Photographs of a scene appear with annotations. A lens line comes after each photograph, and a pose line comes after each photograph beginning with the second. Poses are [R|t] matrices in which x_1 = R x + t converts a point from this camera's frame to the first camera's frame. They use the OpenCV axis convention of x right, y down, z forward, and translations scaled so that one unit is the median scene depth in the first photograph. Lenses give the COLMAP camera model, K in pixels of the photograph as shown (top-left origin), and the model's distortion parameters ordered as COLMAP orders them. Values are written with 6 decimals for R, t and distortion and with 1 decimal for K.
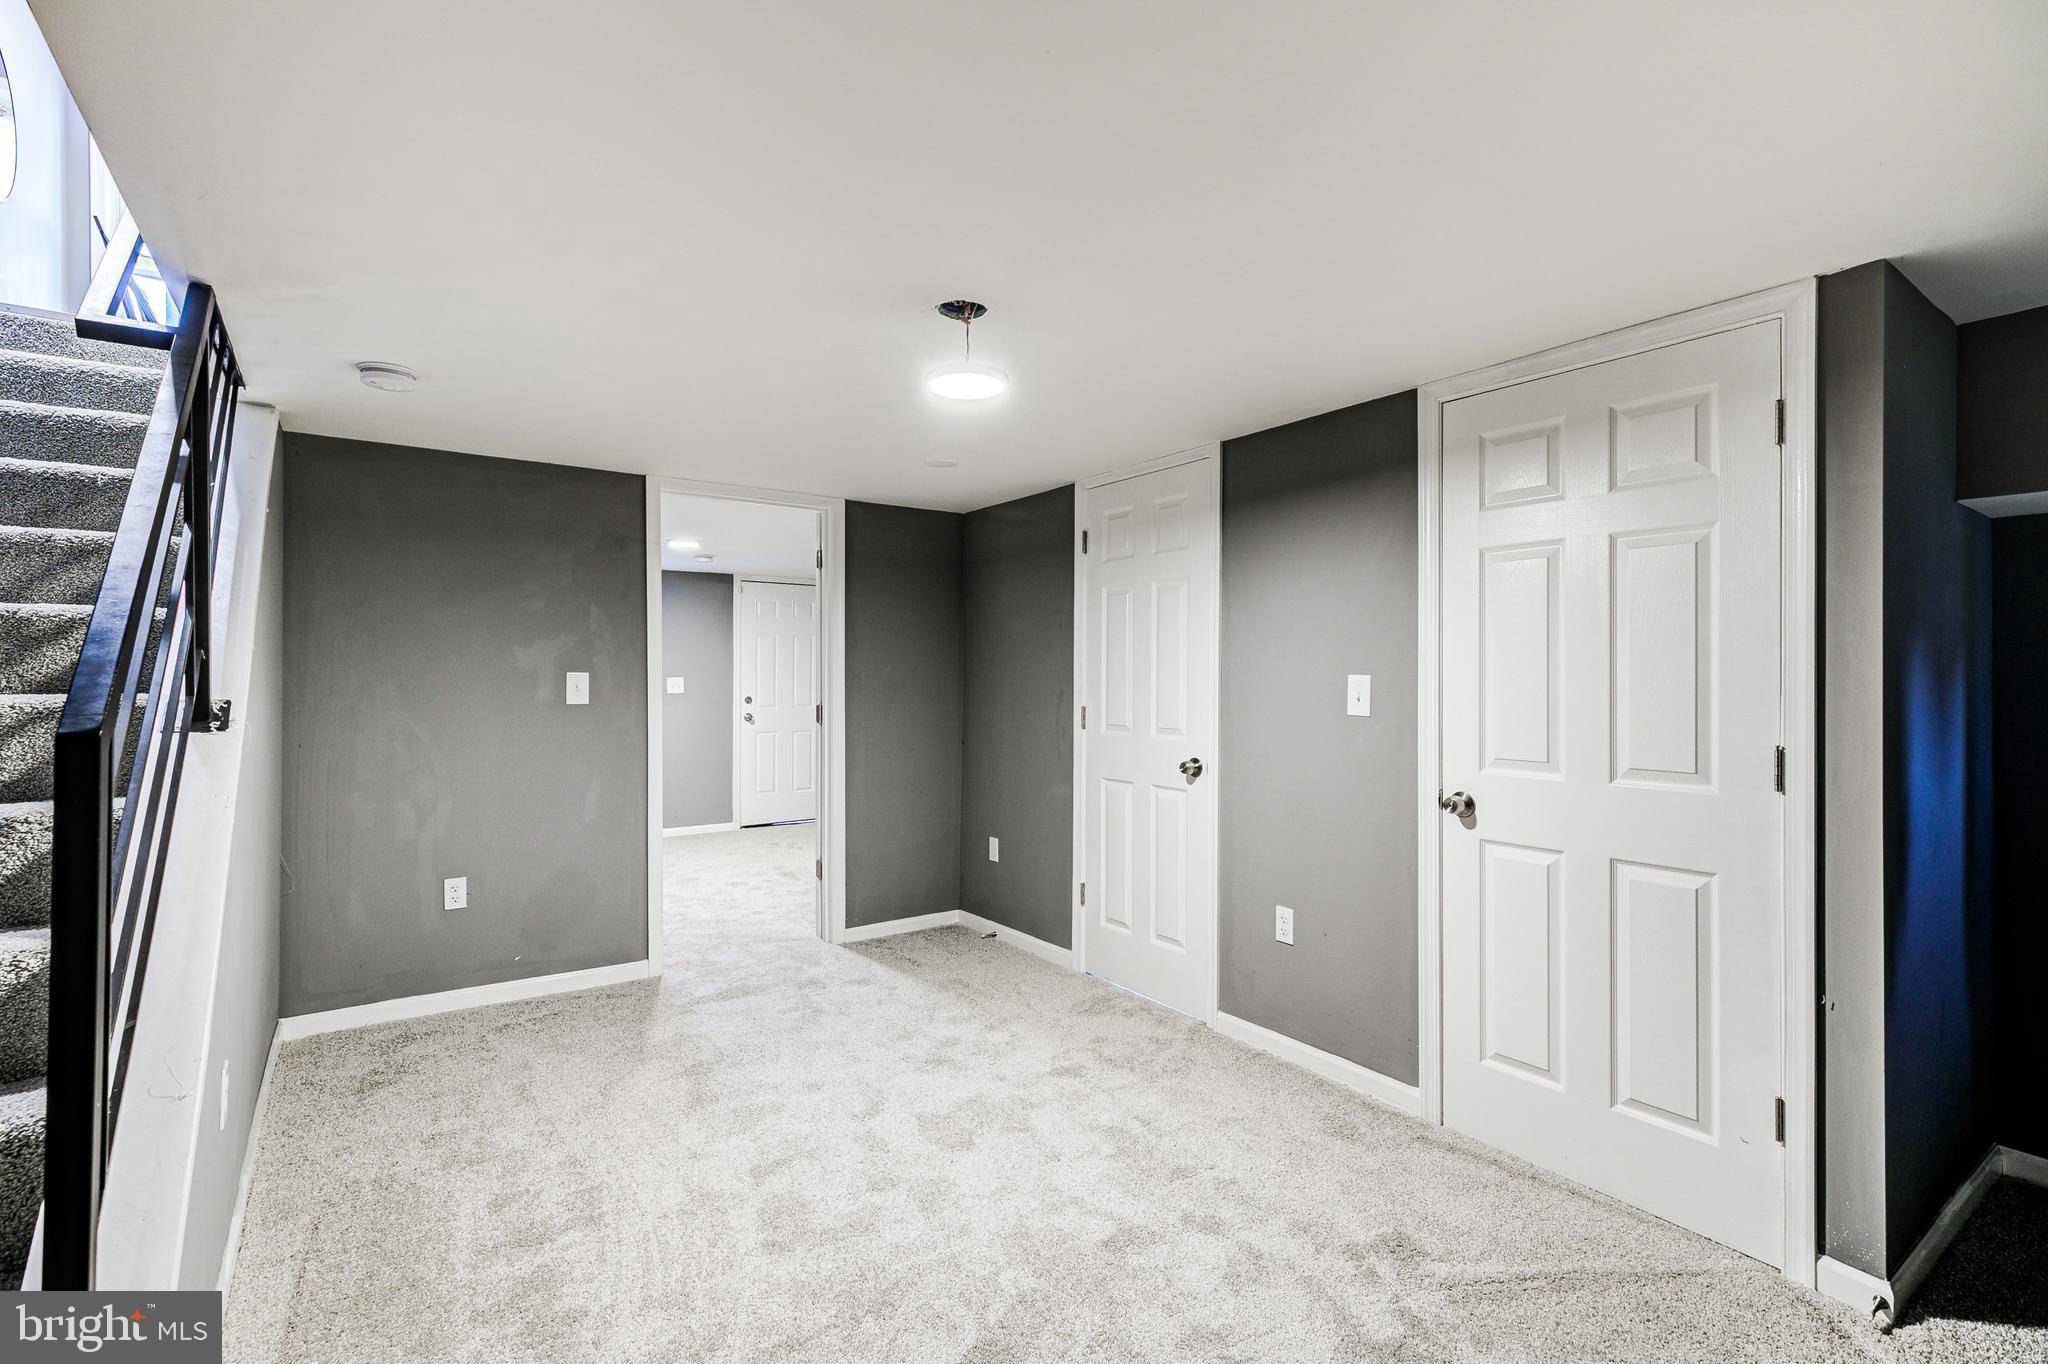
lens RADIAL K [[926.7, 0, 1032.7], [0, 926.7, 676.4], [0, 0, 1]] dist [0.011929, -0.002782]
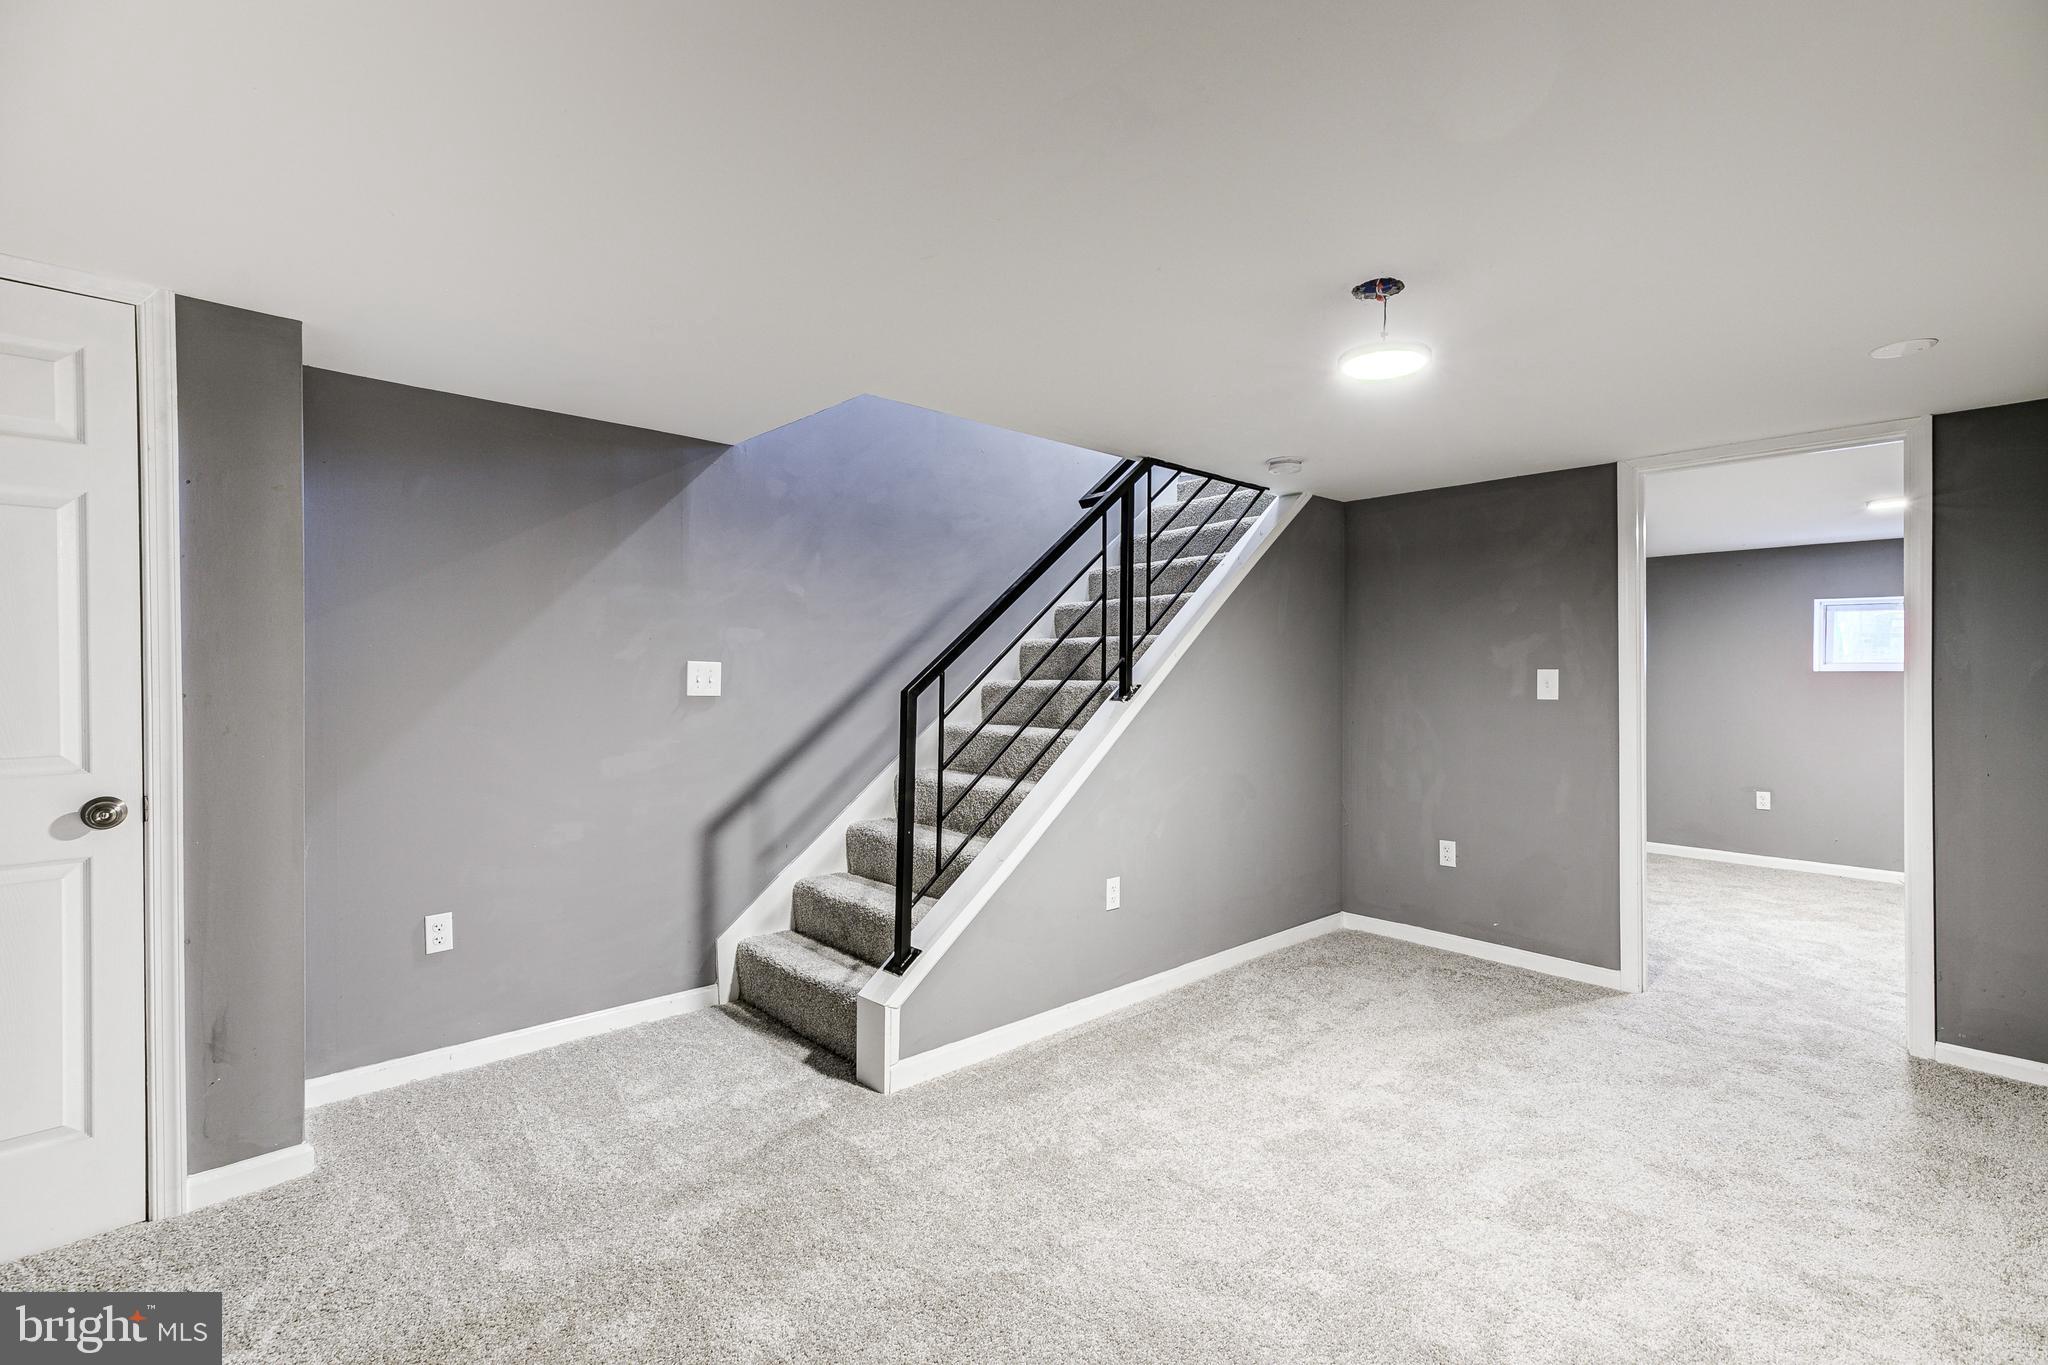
lens RADIAL K [[926.7, 0, 1031.7], [0, 926.7, 678.3], [0, 0, 1]] dist [0.011929, -0.002782]
pose [[0.128663, 0.001925, -0.991687, 0.510463], [-0.003016, 0.999994, 0.001550, 0.006420], [0.991684, 0.002792, 0.128668, 0.316951]]
